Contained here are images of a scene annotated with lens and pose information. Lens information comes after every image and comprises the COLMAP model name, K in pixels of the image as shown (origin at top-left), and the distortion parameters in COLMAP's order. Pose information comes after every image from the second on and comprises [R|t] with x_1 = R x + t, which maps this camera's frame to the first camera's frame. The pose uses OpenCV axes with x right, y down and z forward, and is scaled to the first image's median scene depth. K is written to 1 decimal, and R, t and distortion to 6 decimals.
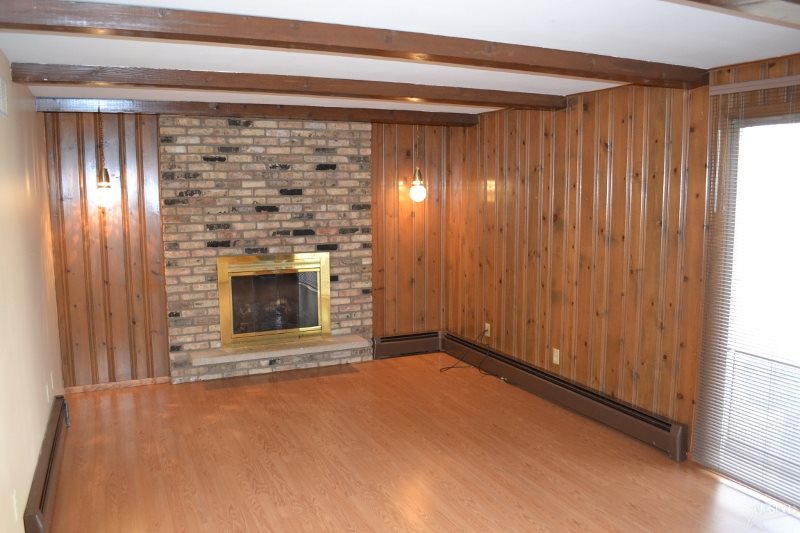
lens RADIAL K [[638.0, 0, 398.0], [0, 638.0, 269.8], [0, 0, 1]] dist [-0.084153, 0.001561]
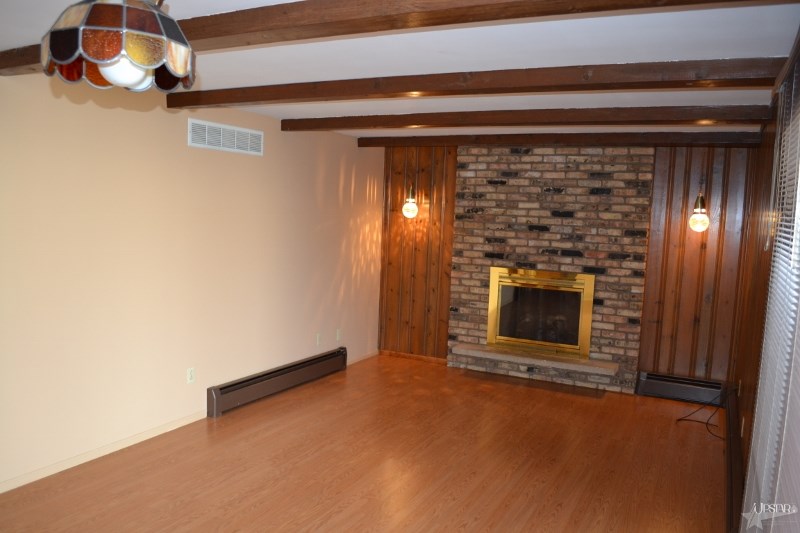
lens RADIAL K [[638.0, 0, 393.3], [0, 638.0, 269.7], [0, 0, 1]] dist [-0.084153, 0.001561]
pose [[0.622368, 0.104174, -0.775761, 0.494174], [-0.137427, 0.990251, 0.022724, -0.015877], [0.770566, 0.092468, 0.630617, 0.125052]]
